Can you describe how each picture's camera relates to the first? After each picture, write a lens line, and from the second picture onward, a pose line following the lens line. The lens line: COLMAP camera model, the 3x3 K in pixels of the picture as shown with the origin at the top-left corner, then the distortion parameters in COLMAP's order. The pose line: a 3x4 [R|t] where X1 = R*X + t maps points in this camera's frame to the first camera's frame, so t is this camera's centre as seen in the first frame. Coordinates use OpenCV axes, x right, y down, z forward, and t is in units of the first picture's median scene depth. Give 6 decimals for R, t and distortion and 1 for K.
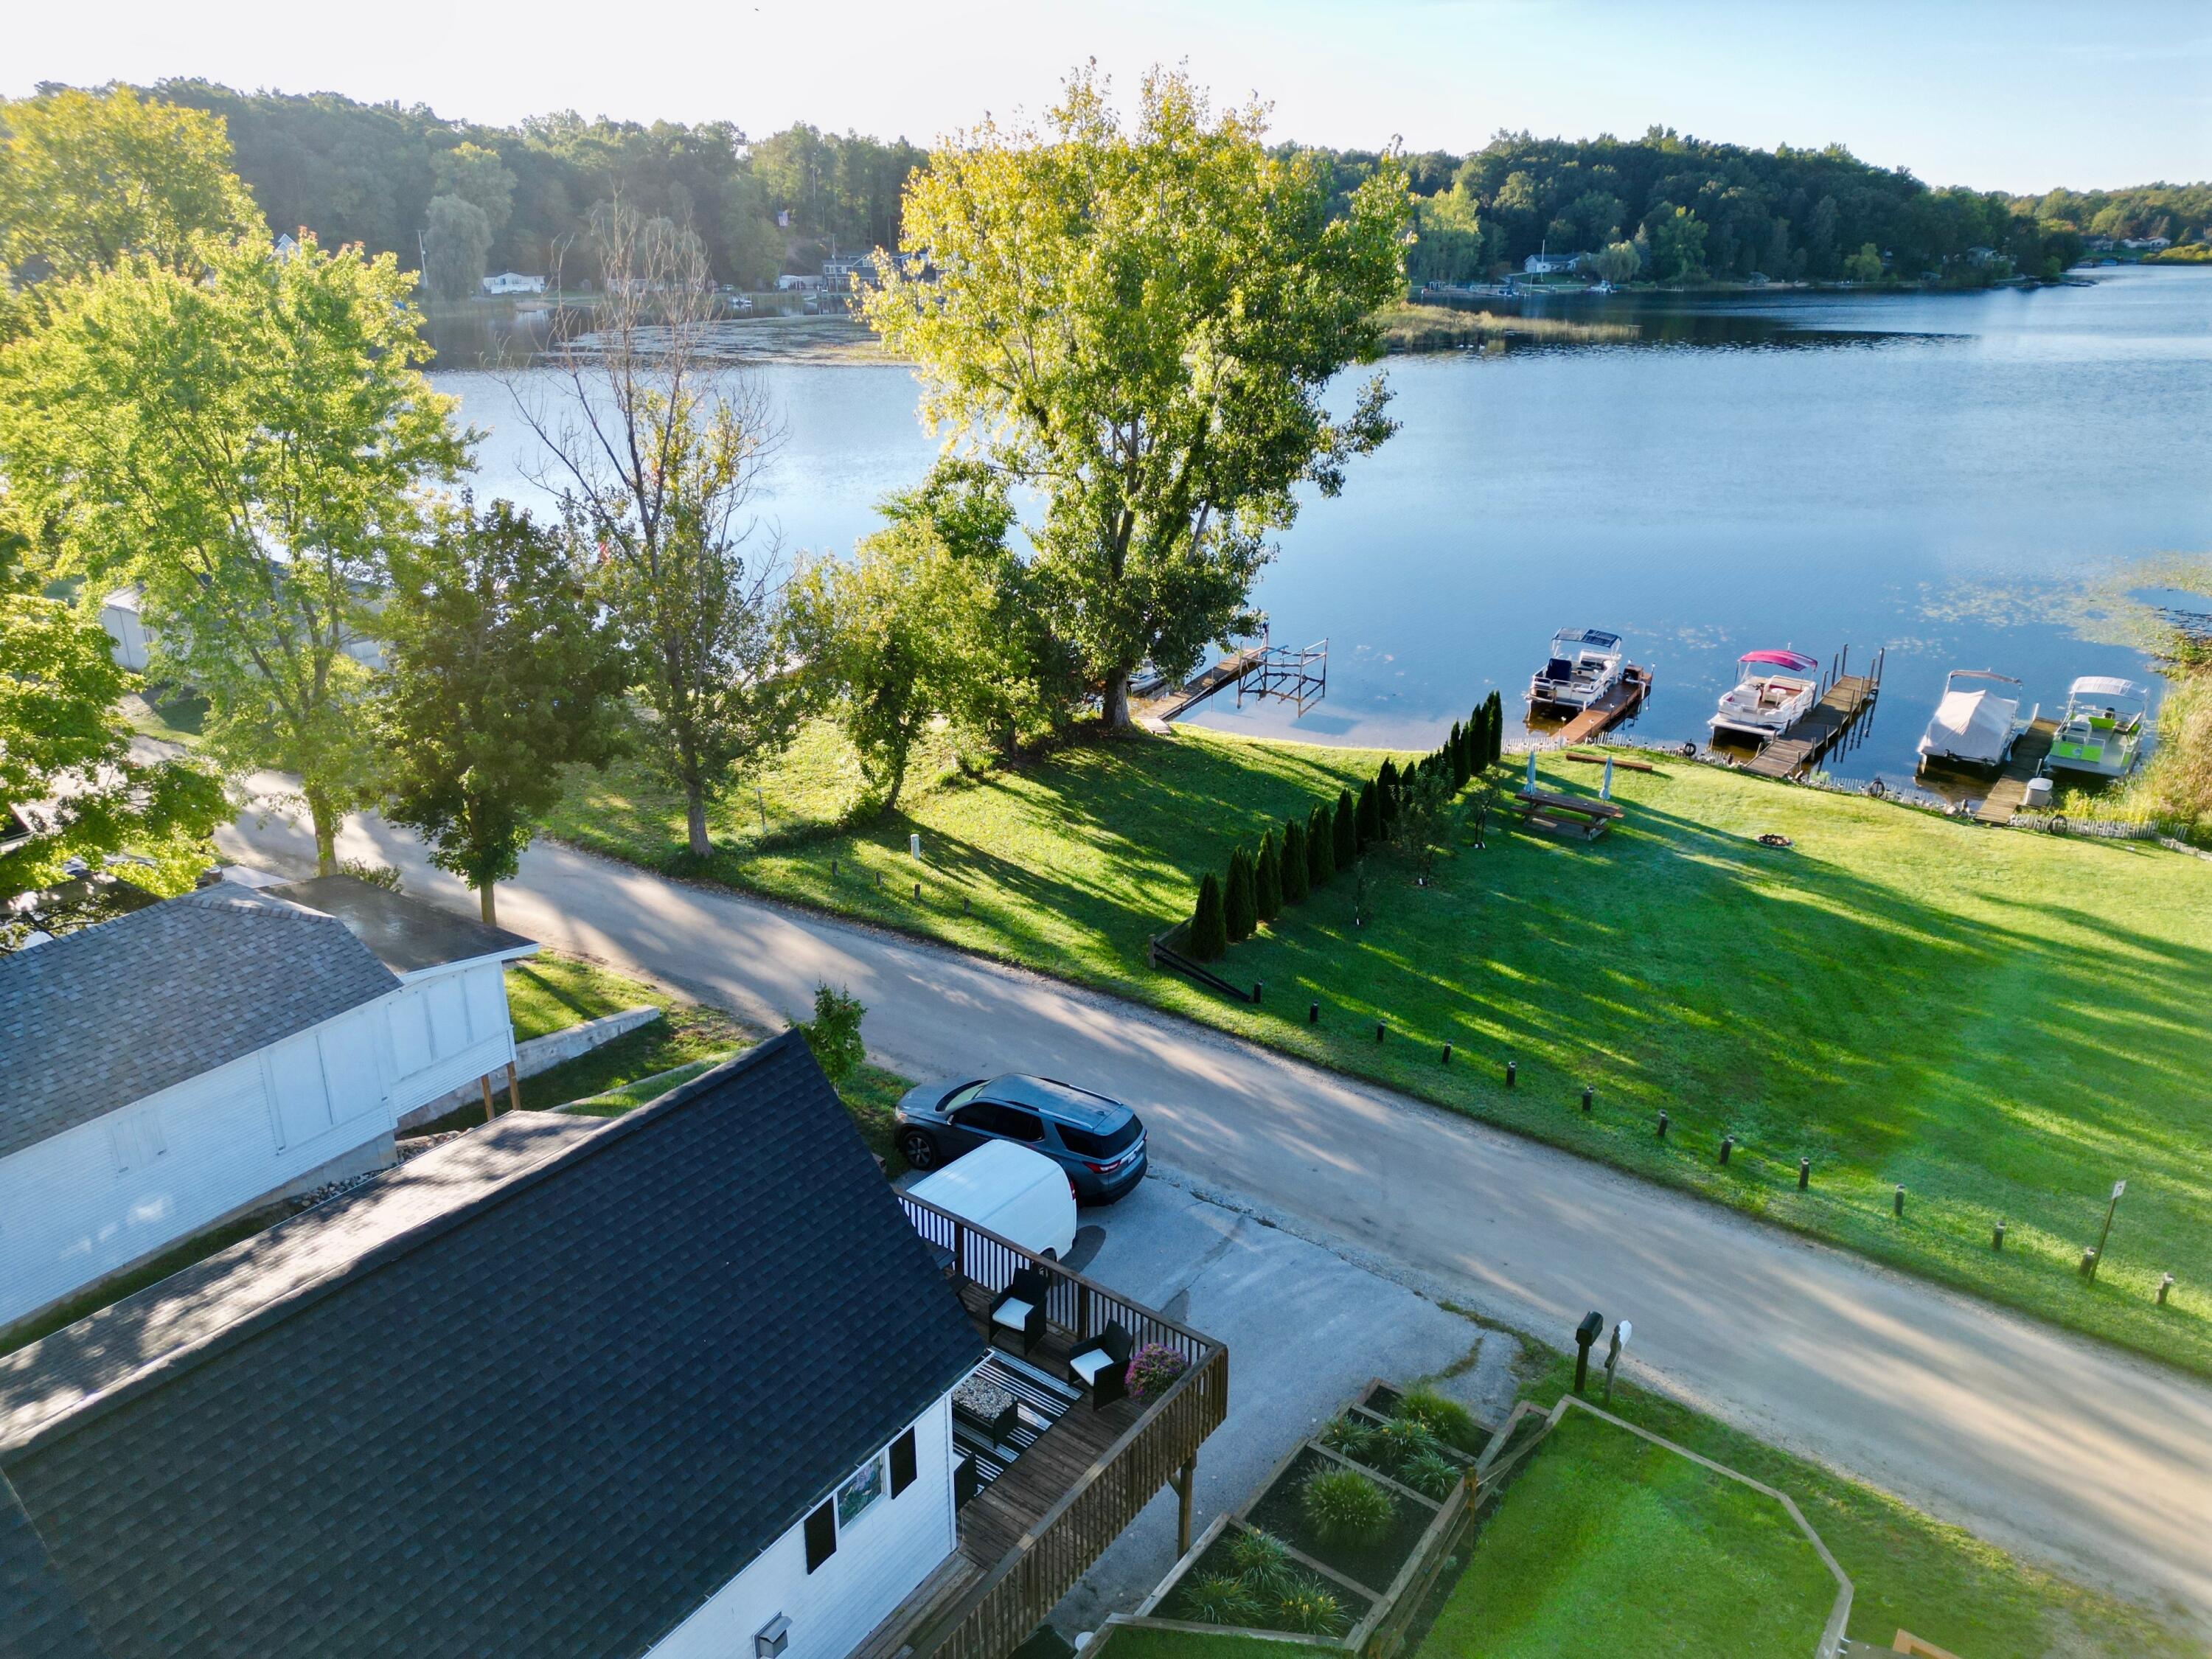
lens RADIAL K [[1533.5, 0, 1106.0], [0, 1533.5, 829.5], [0, 0, 1]] dist [0.053886, -0.041337]
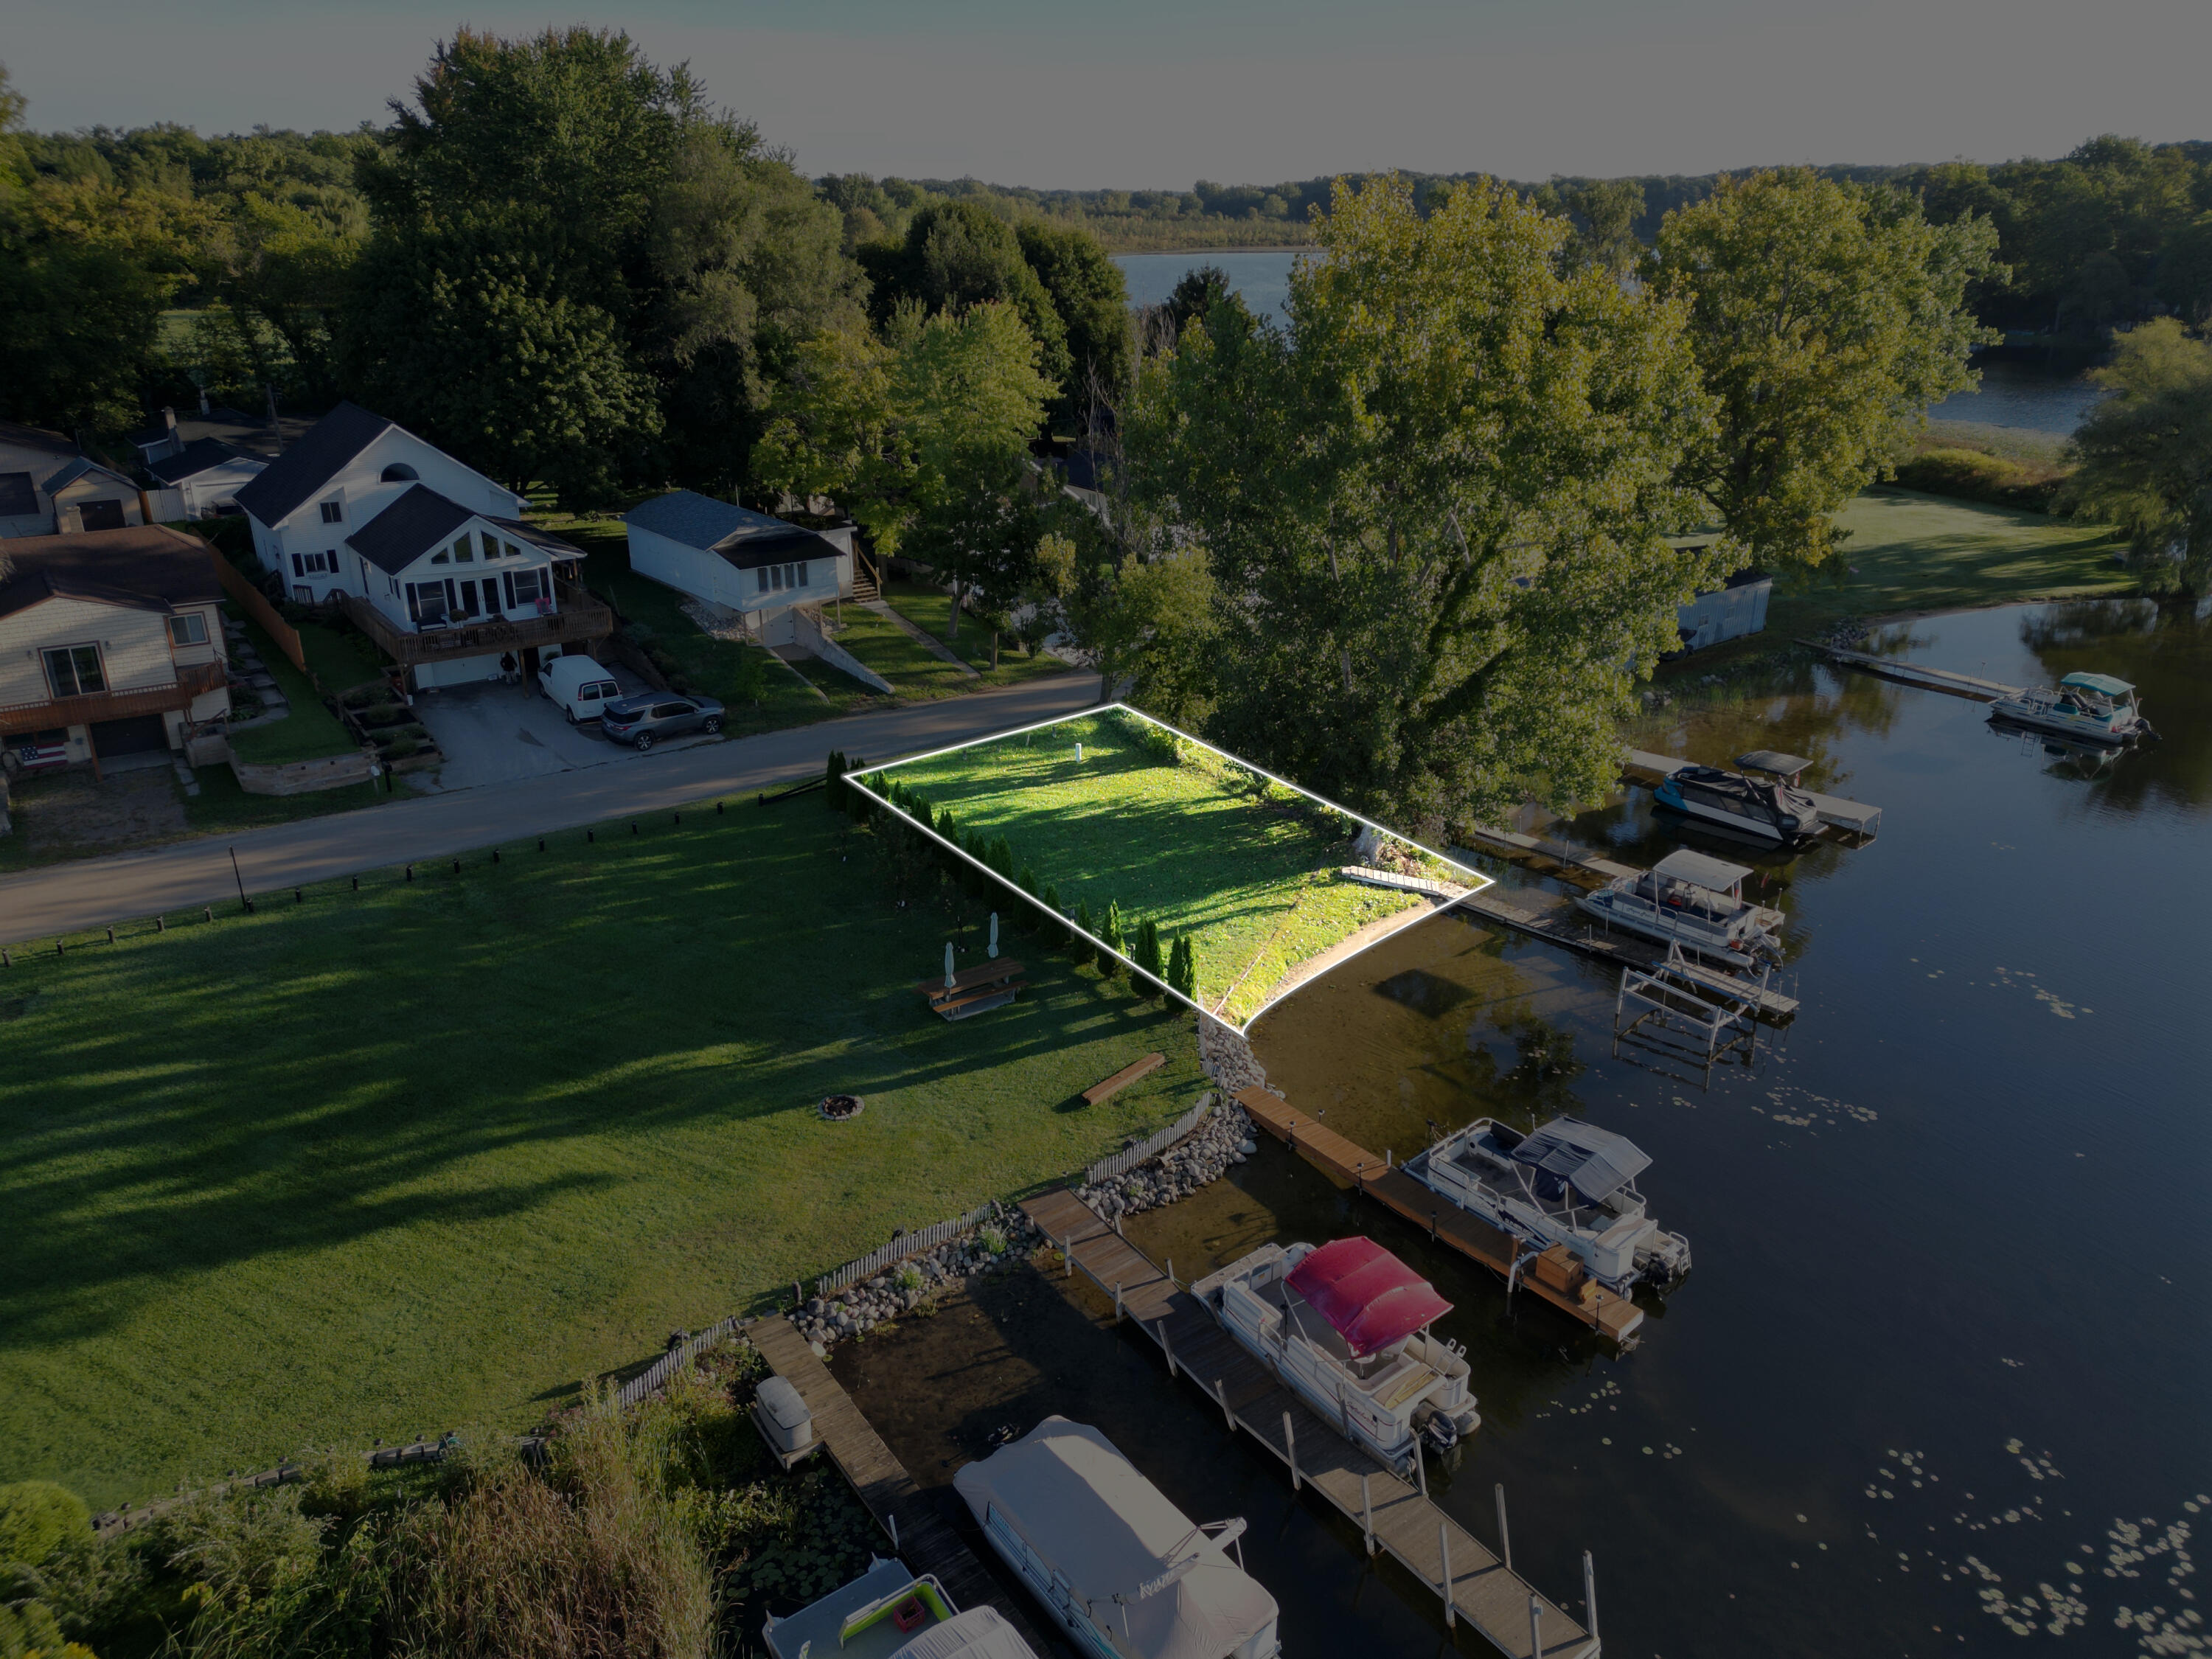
lens RADIAL K [[1533.5, 0, 1106.0], [0, 1533.5, 829.5], [0, 0, 1]] dist [0.053886, -0.041337]
pose [[-0.307864, 0.352695, -0.883644, 1.074279], [-0.353639, 0.819794, 0.450419, -0.542735], [0.883266, 0.451159, -0.127659, 1.181158]]
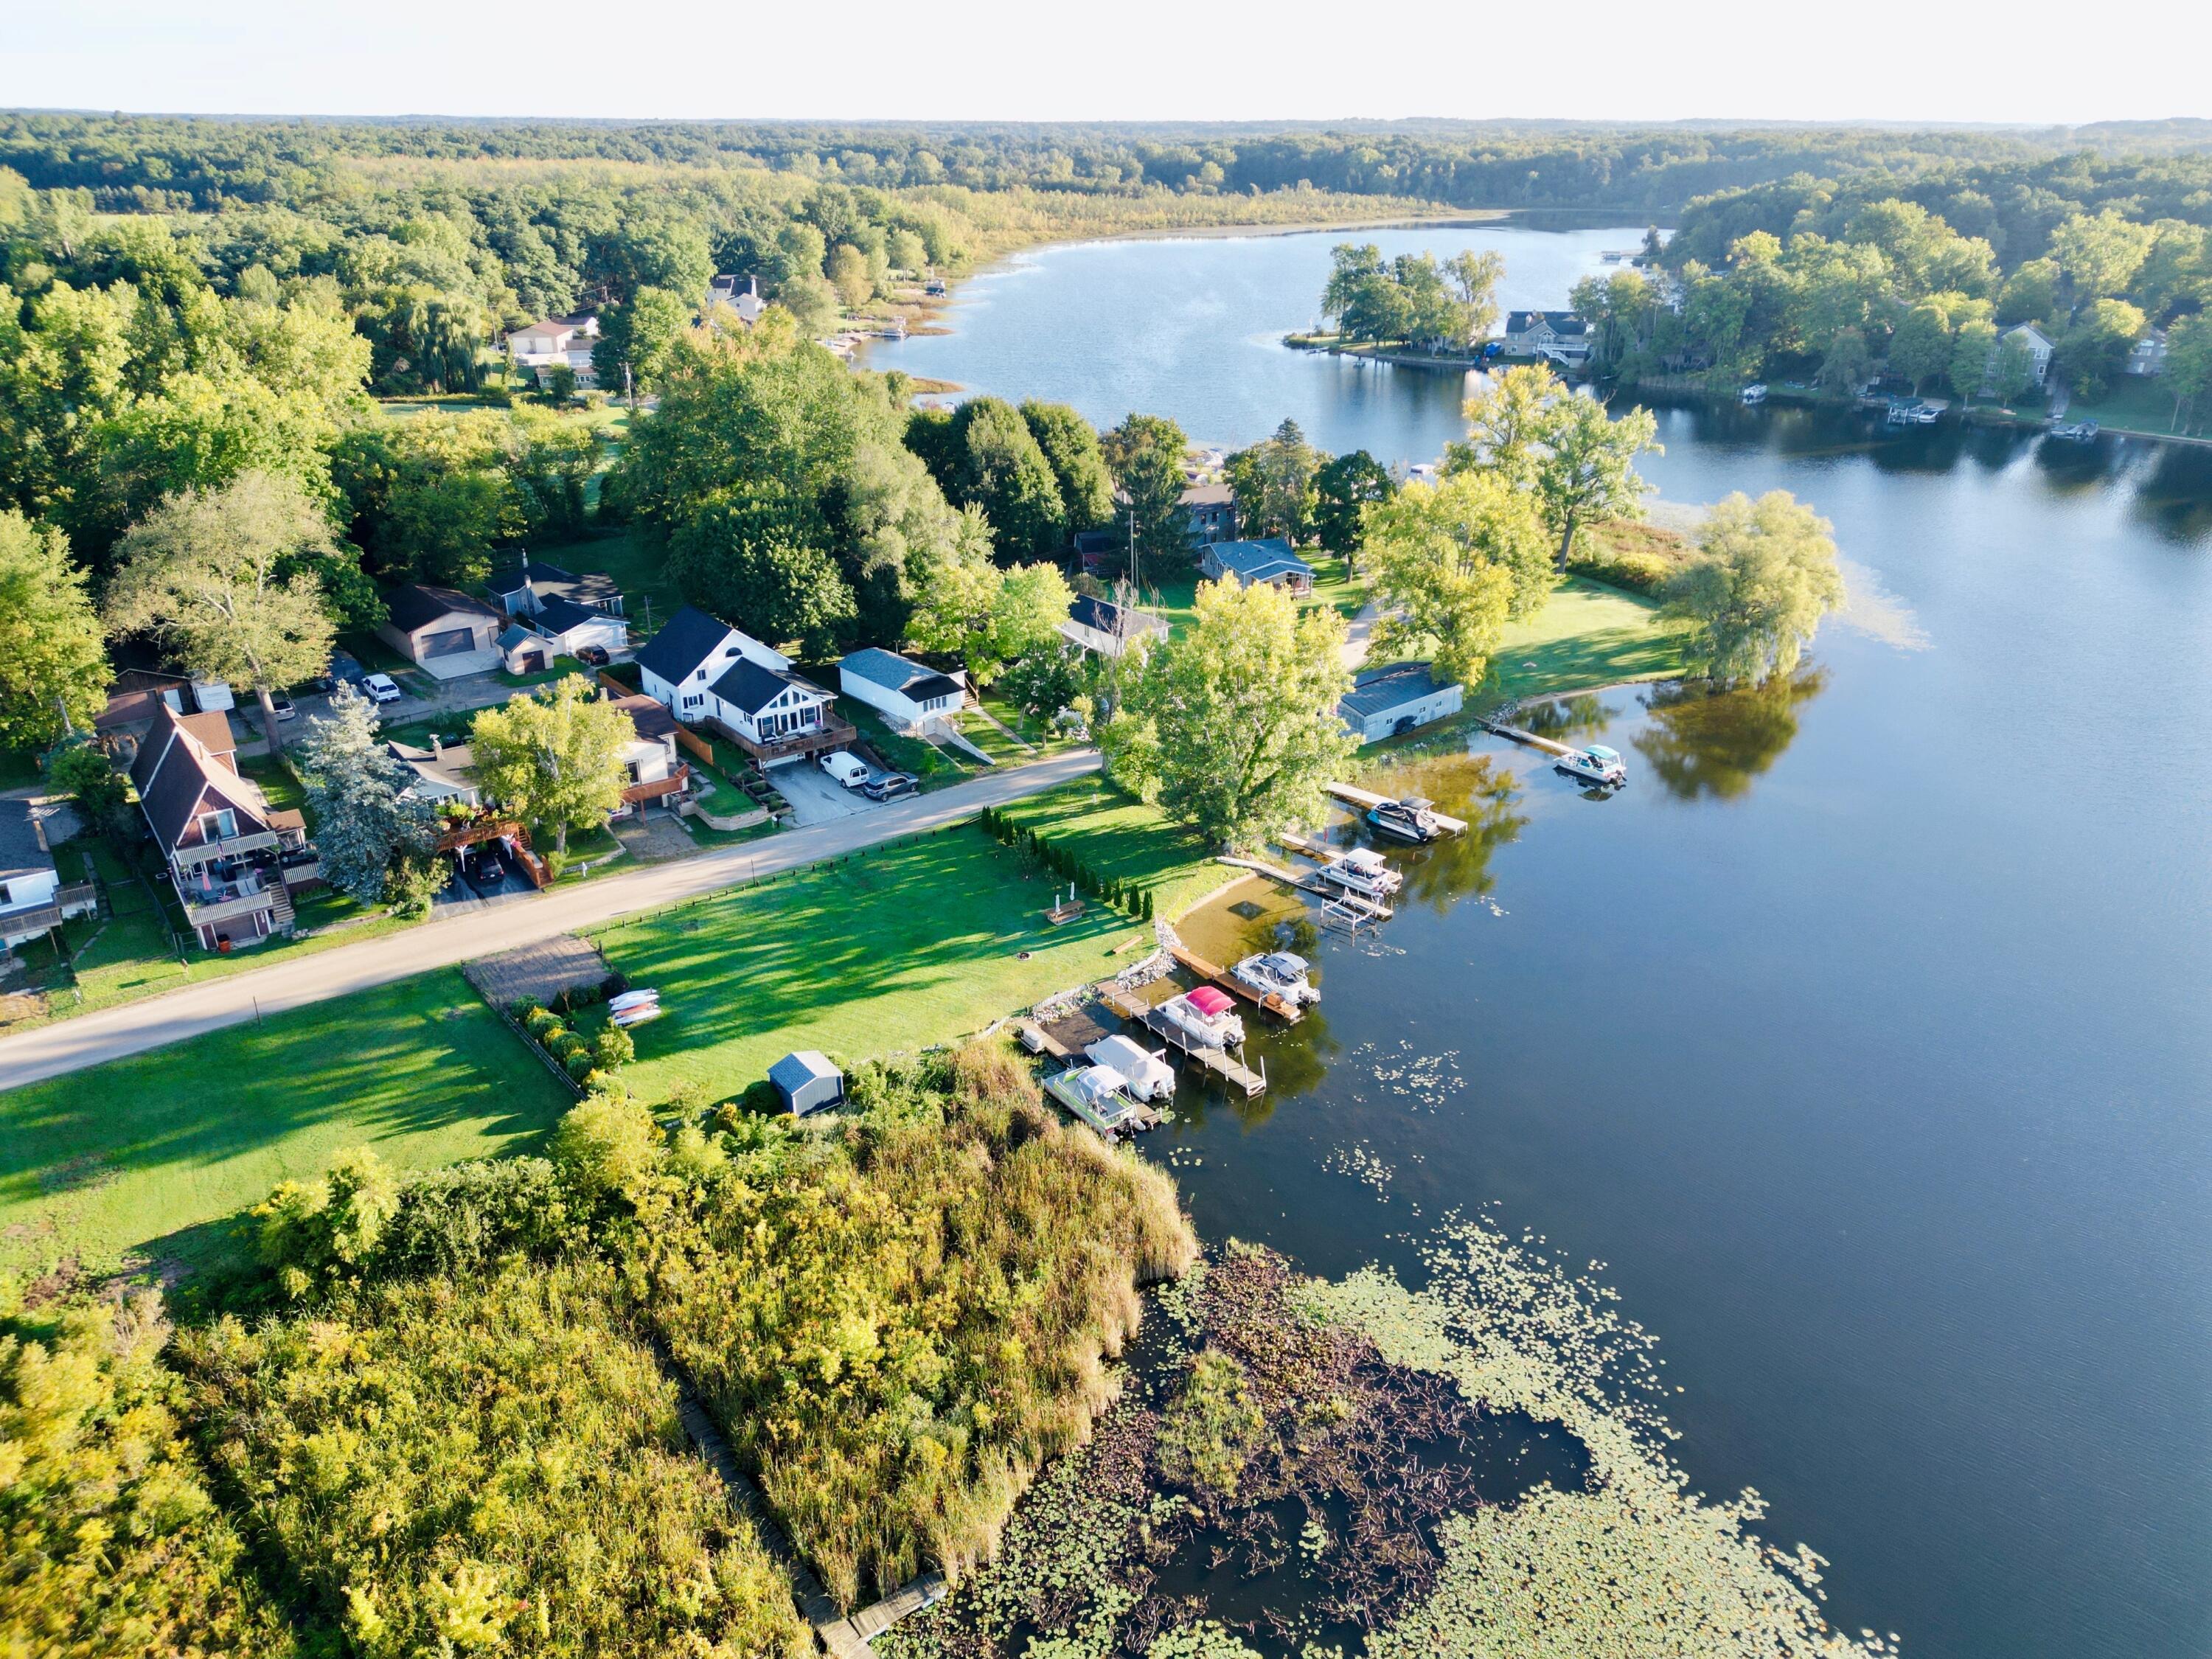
lens RADIAL K [[1533.5, 0, 1106.0], [0, 1533.5, 829.5], [0, 0, 1]] dist [0.053886, -0.041337]
pose [[-0.272340, 0.395552, -0.877137, 2.302555], [-0.355967, 0.805500, 0.473770, -1.252077], [0.893934, 0.441258, -0.078566, 1.217999]]
